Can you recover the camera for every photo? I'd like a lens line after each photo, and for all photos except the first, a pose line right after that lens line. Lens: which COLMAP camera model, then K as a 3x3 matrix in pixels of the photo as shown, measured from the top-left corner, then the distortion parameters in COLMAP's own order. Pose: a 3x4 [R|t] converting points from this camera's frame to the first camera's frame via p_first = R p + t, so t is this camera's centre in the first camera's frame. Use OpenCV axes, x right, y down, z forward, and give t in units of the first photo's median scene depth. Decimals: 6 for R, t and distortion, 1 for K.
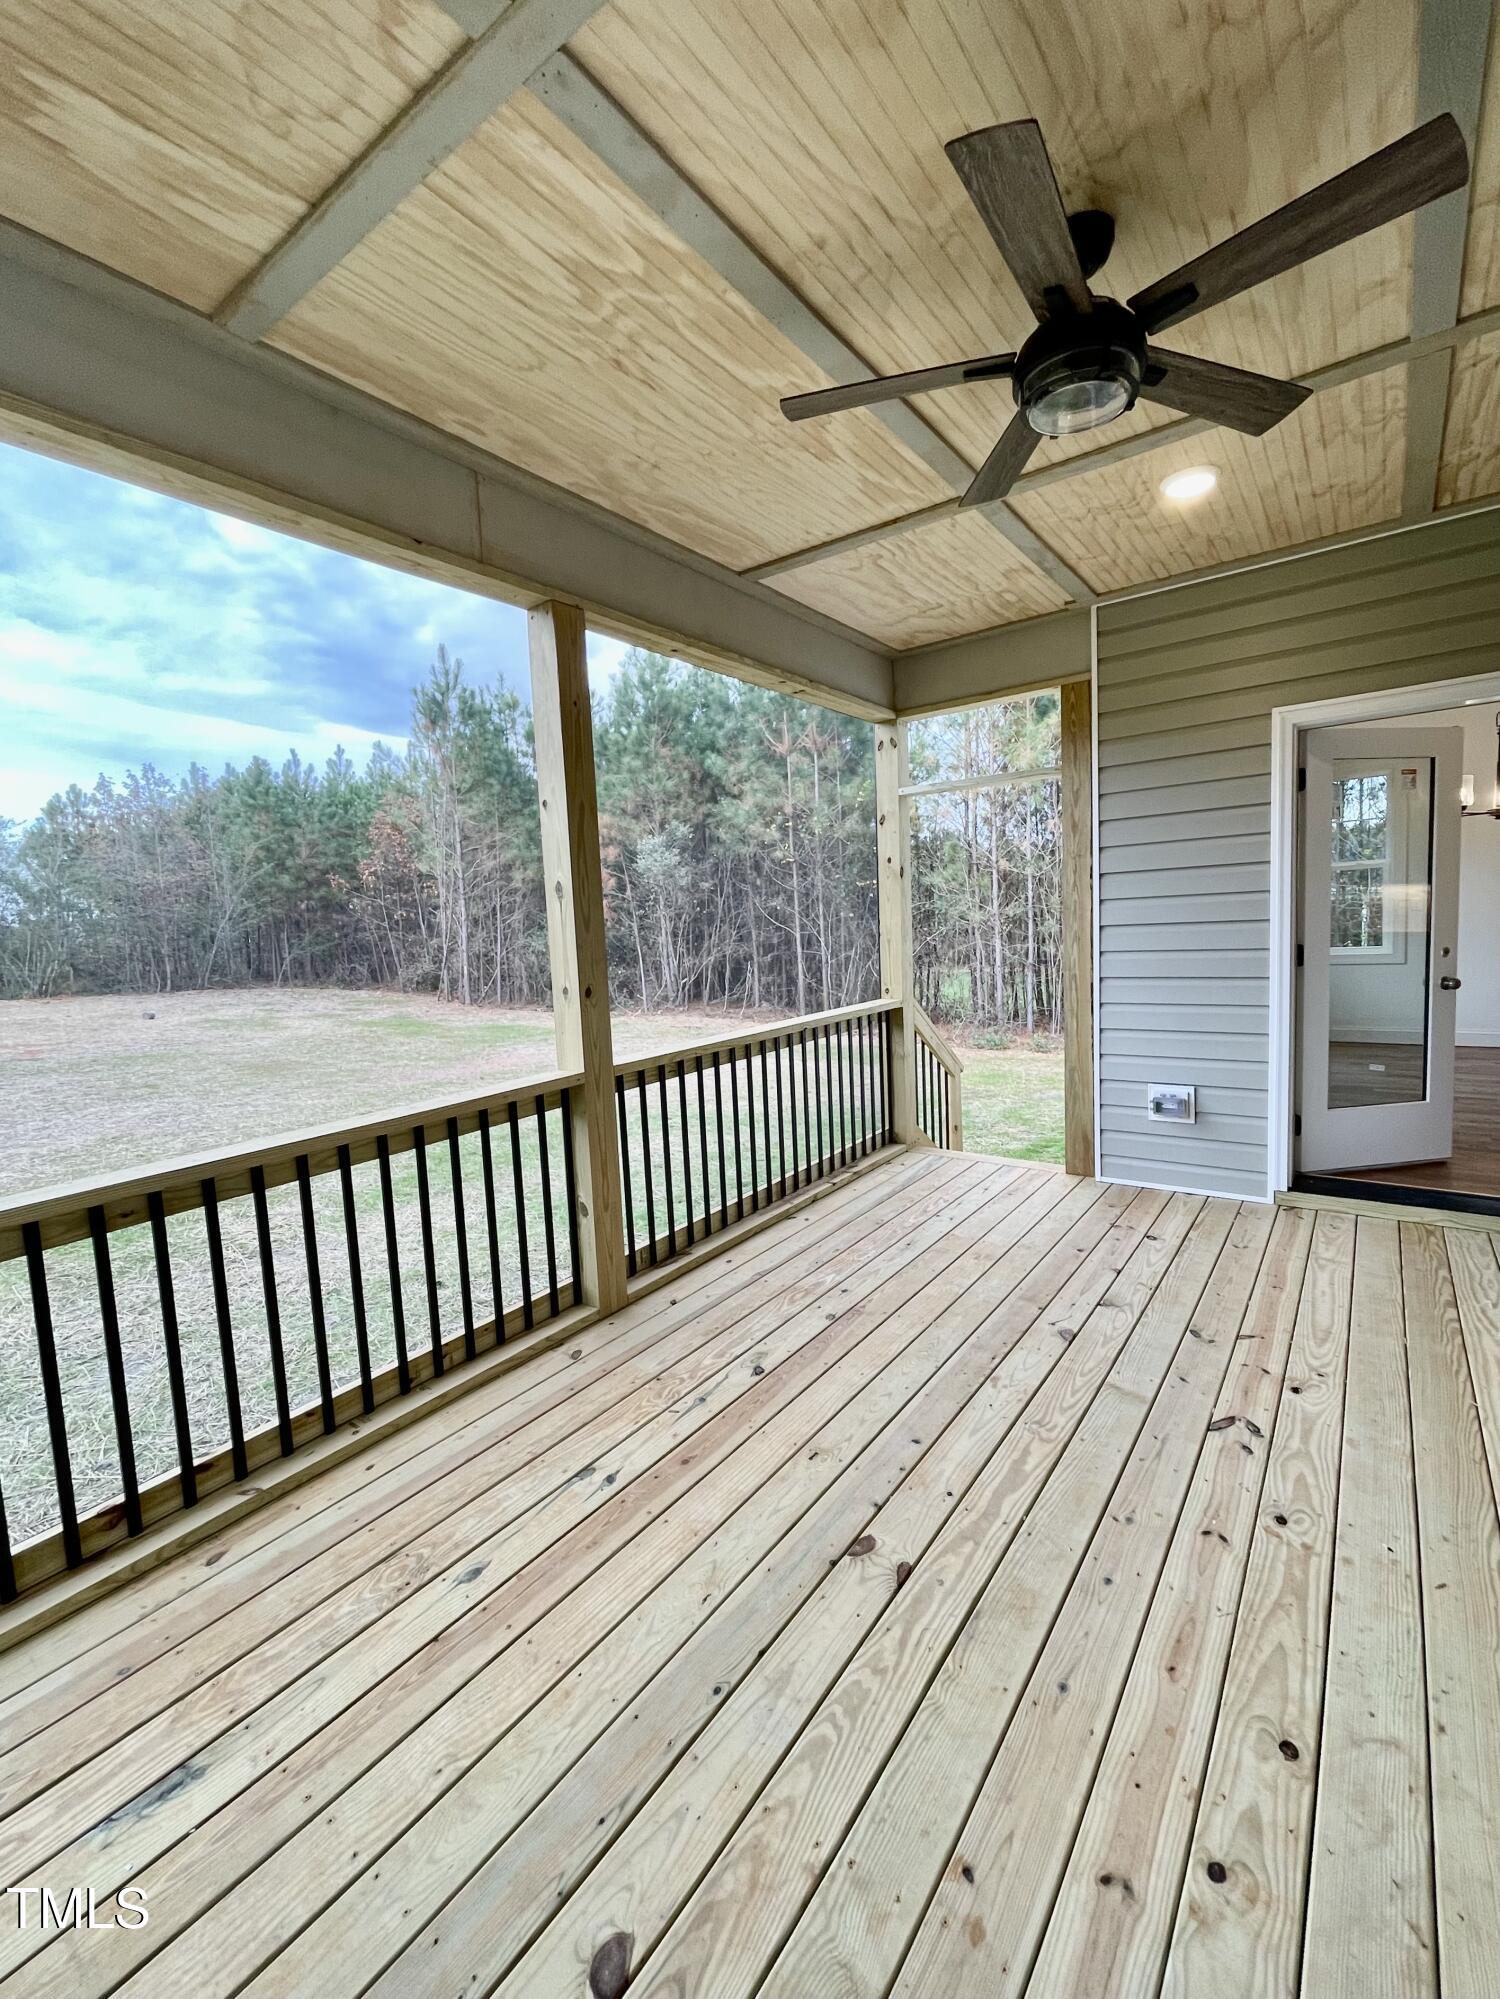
lens RADIAL K [[863.9, 0, 736.2], [0, 863.9, 999.2], [0, 0, 1]] dist [-0.000192, 0.000407]
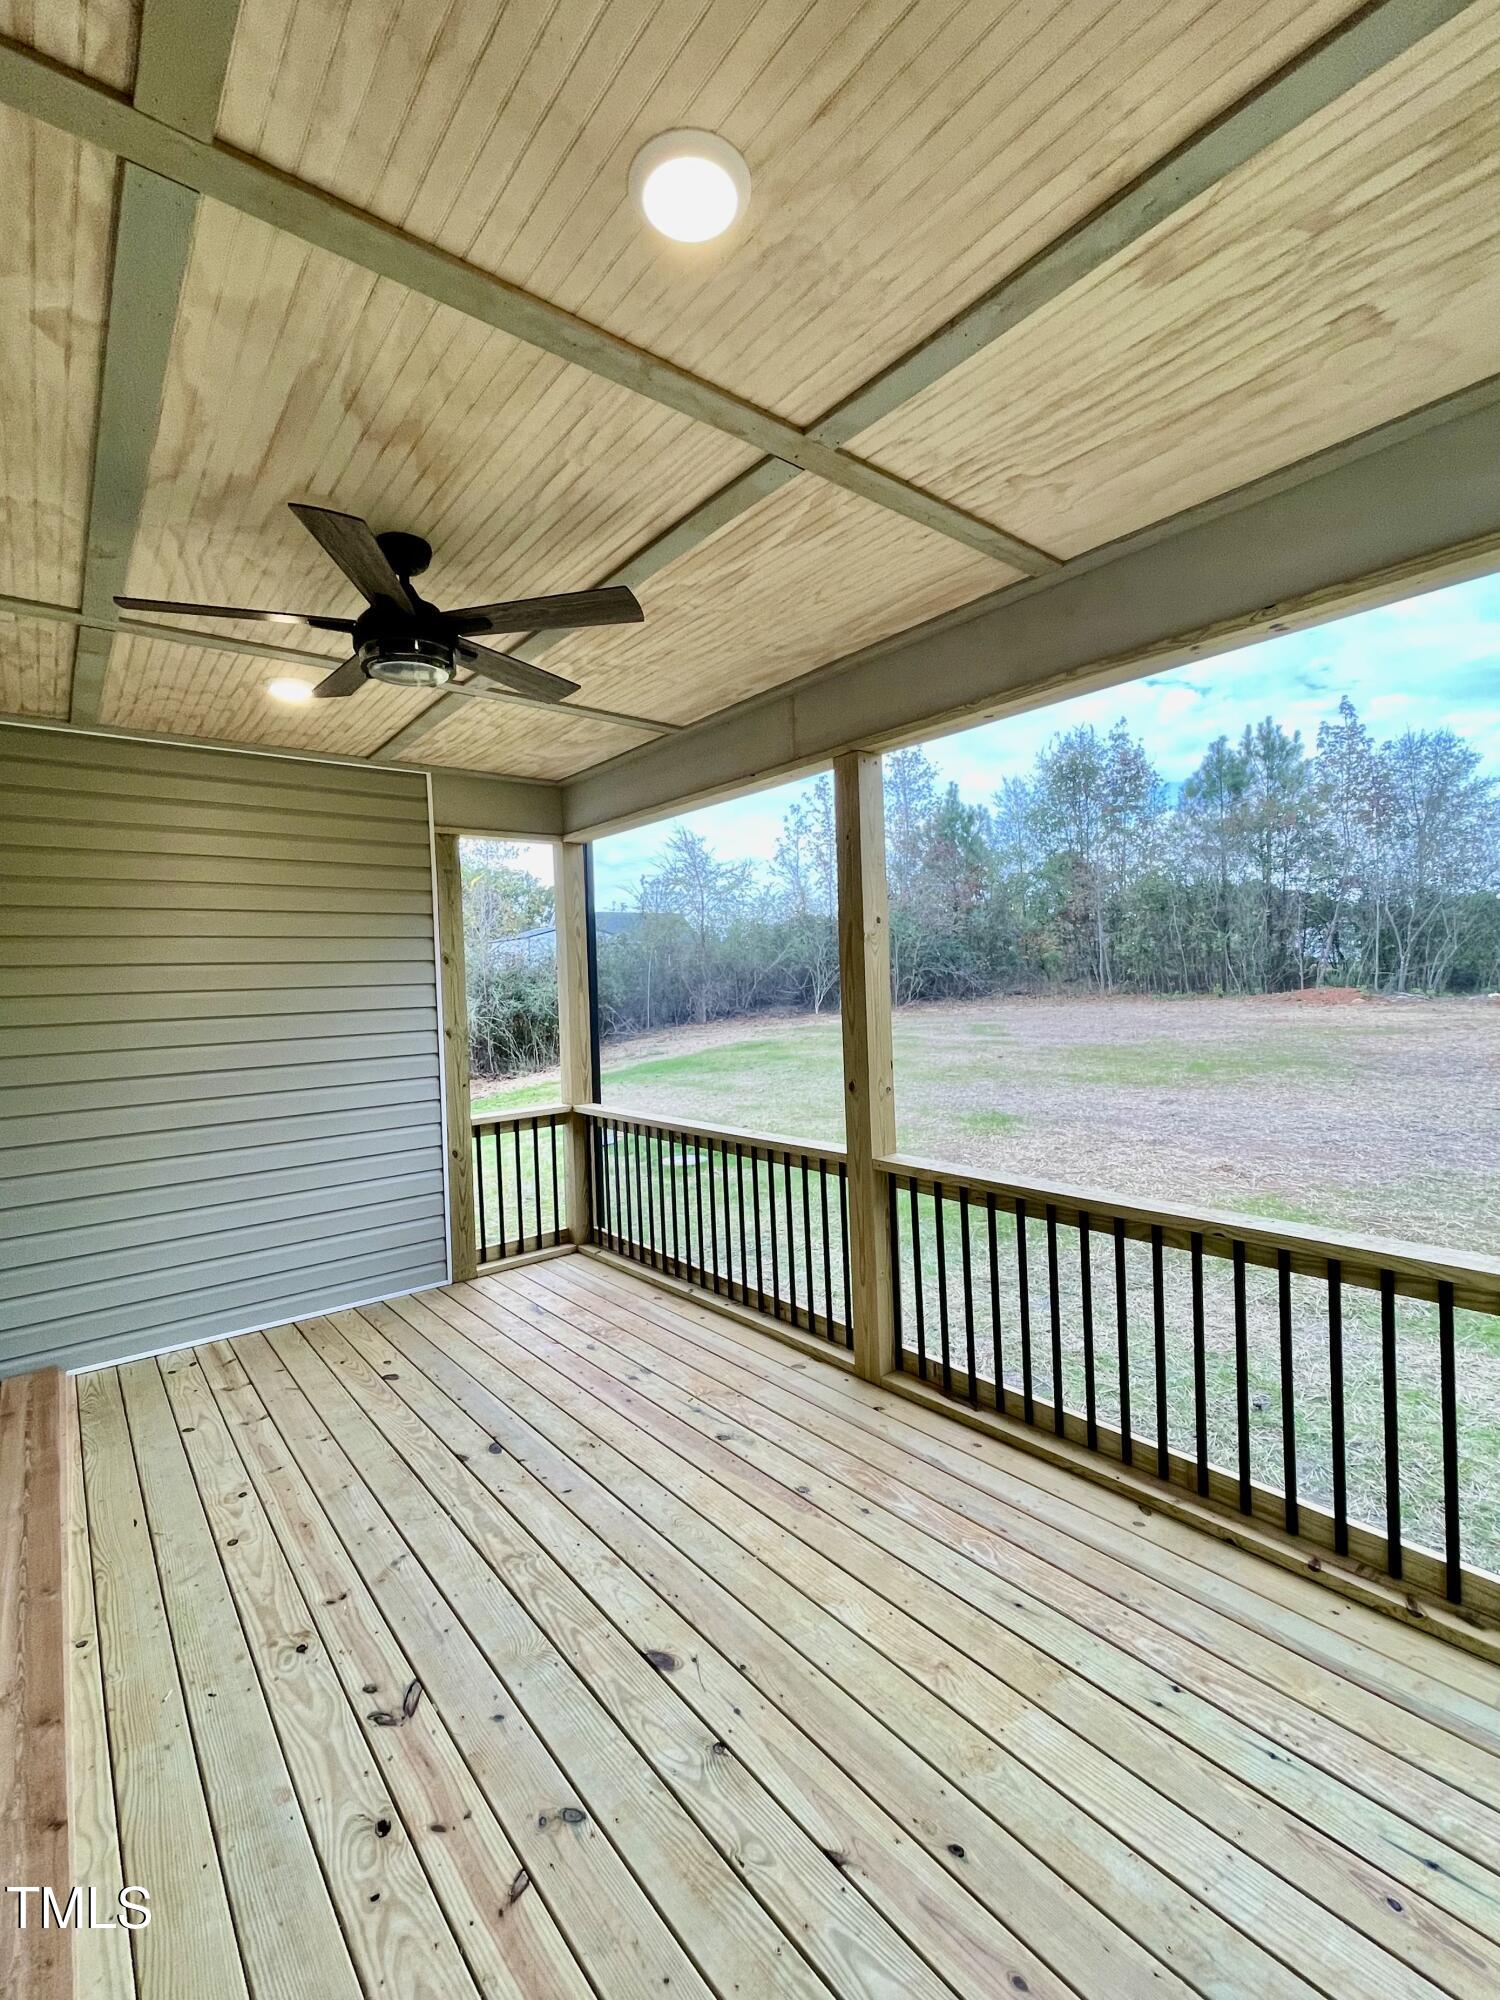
lens RADIAL K [[864.3, 0, 736.2], [0, 864.3, 999.7], [0, 0, 1]] dist [-0.000192, 0.000407]
pose [[-0.250707, 0.075214, -0.965137, 1.107053], [-0.036822, 0.995515, 0.087146, -0.247732], [0.967363, 0.057386, -0.246813, 1.306076]]
